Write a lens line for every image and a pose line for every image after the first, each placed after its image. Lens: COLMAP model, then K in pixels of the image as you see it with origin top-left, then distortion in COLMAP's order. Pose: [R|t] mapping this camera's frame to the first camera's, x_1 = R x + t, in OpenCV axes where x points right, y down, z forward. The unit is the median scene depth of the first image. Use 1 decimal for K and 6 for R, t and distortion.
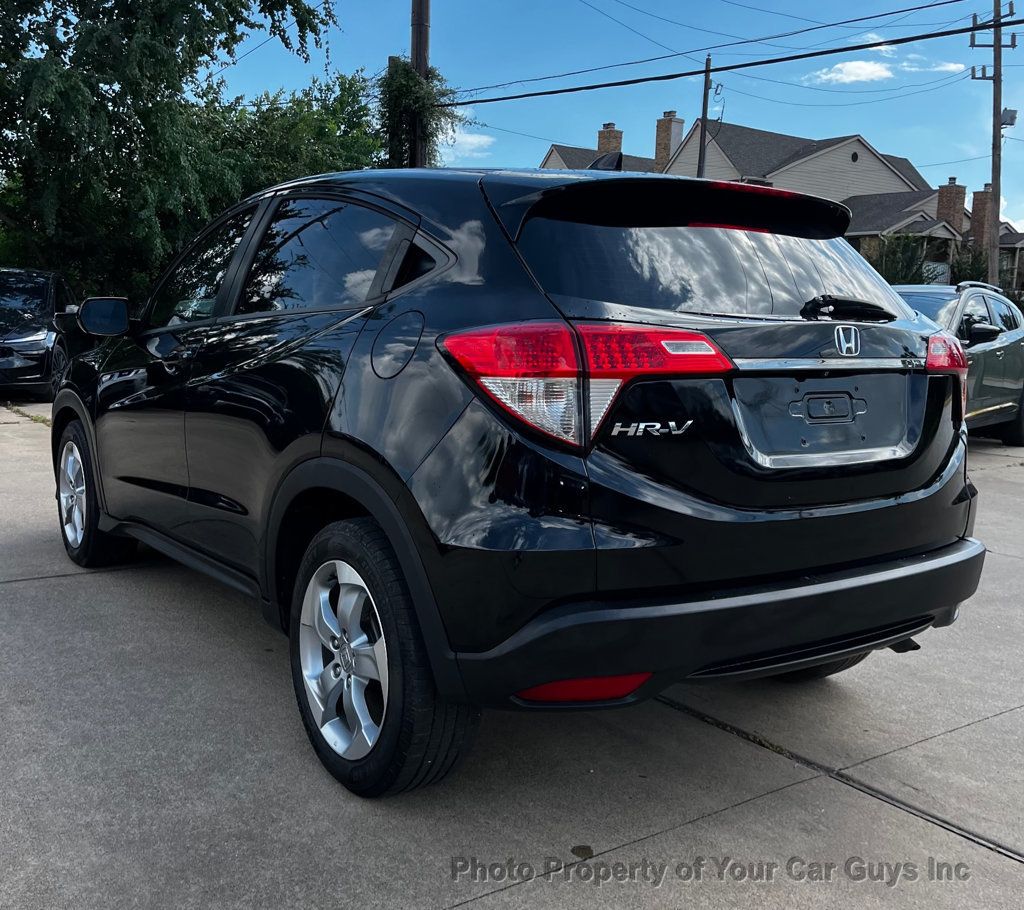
lens RADIAL K [[1035.1, 0, 496.8], [0, 1035.1, 464.0], [0, 0, 1]] dist [0.027596, 0.000000]
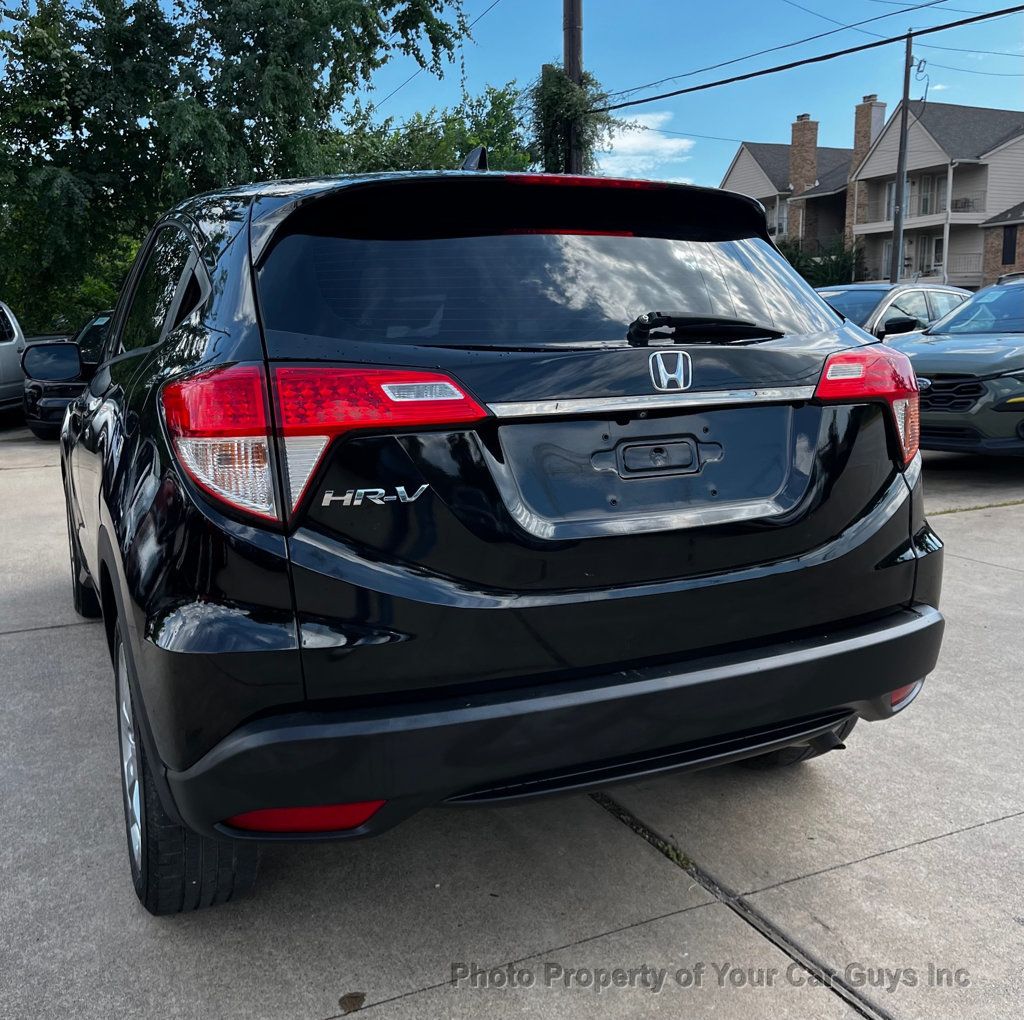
lens RADIAL K [[1040.0, 0, 511.3], [0, 1040.0, 510.2], [0, 0, 1]] dist [0.026432, 0.000000]
pose [[0.983931, -0.018659, -0.177569, 0.197850], [0.023978, 0.999324, 0.027856, -0.021555], [0.176929, -0.031666, 0.983714, 0.115417]]
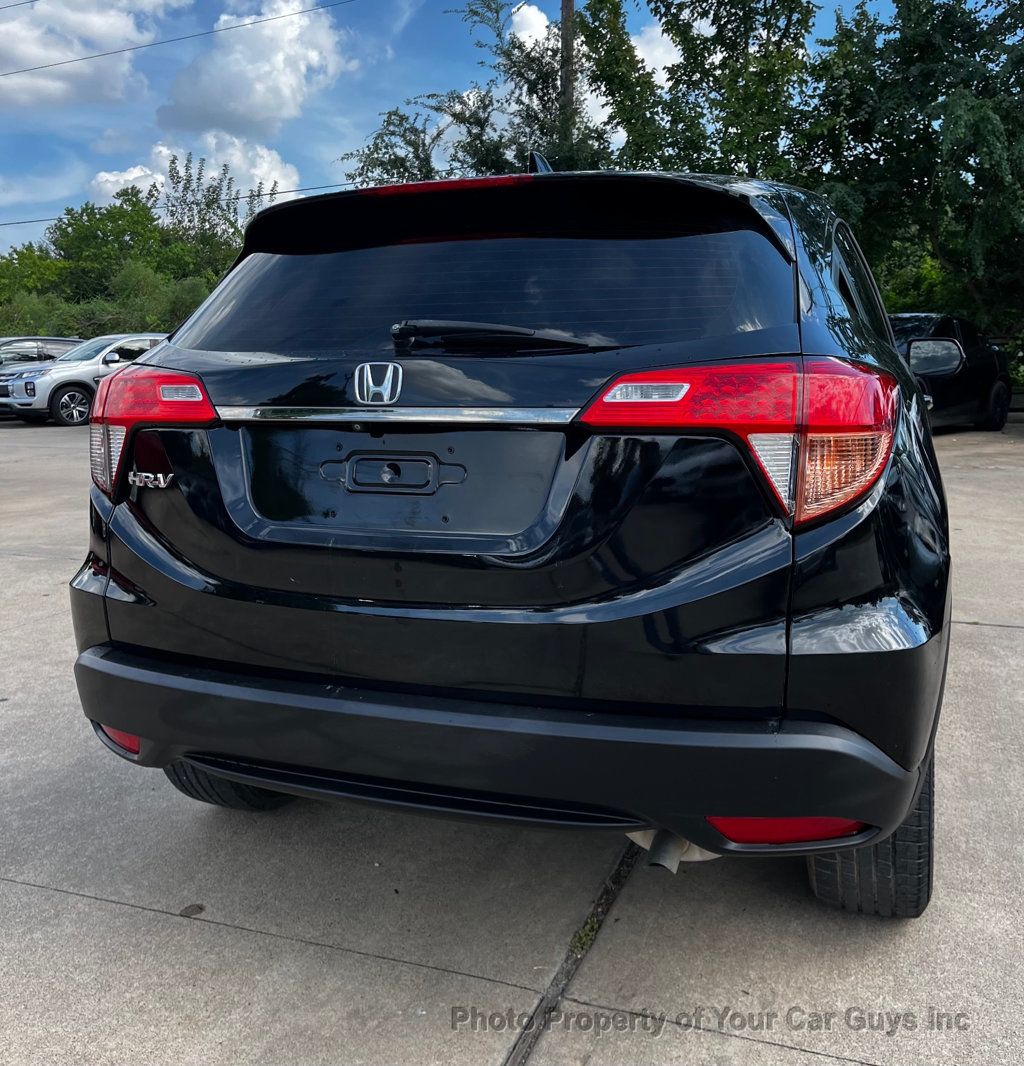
lens RADIAL K [[1030.2, 0, 501.0], [0, 1030.2, 517.1], [0, 0, 1]] dist [0.030662, 0.000000]
pose [[0.562937, 0.092733, -0.821281, 0.552549], [-0.084211, 0.994950, 0.054621, -0.039457], [0.822199, 0.038413, 0.567903, 0.365474]]
